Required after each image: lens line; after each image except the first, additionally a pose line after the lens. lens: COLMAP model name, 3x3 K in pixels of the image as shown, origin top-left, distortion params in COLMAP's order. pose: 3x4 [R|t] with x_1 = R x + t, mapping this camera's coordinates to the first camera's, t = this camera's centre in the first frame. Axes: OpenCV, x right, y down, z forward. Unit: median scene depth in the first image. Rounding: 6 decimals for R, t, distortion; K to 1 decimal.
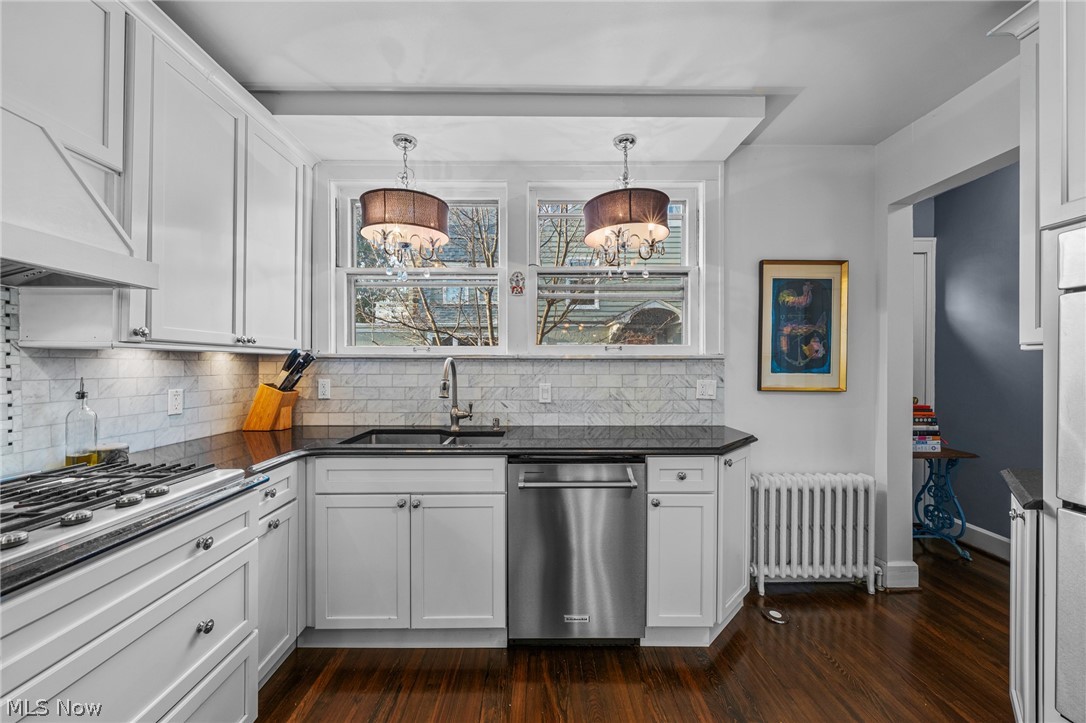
lens RADIAL K [[410.3, 0, 540.3], [0, 410.3, 365.0], [0, 0, 1]] dist [-0.001354, -0.000143]
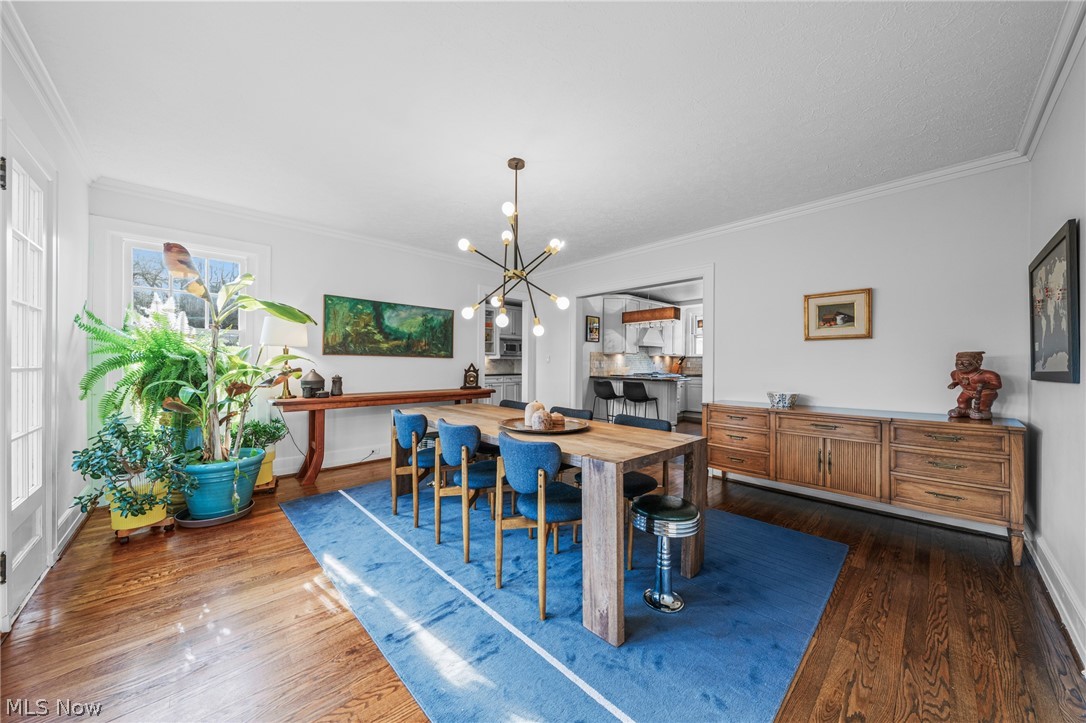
lens RADIAL K [[379.7, 0, 545.8], [0, 379.7, 363.9], [0, 0, 1]] dist [-0.001061, -0.000072]
pose [[0.685024, 0.001991, -0.728517, 1.230317], [-0.002831, 0.999996, 0.000071, 0.053032], [0.728515, 0.002013, 0.685027, -2.575805]]
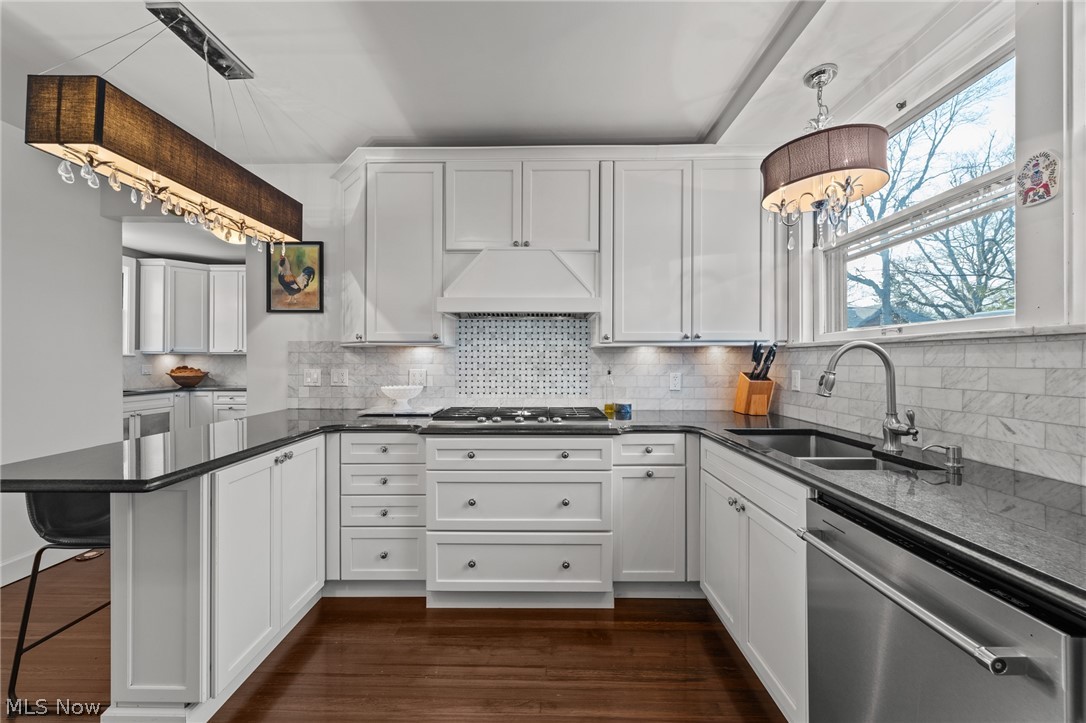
lens RADIAL K [[408.2, 0, 539.5], [0, 408.2, 360.7], [0, 0, 1]] dist [-0.000869, -0.000112]
pose [[-0.028373, -0.003925, -0.999590, 0.440965], [-0.000117, 0.999992, -0.003924, 0.016270], [0.999597, 0.000006, -0.028373, 0.431455]]
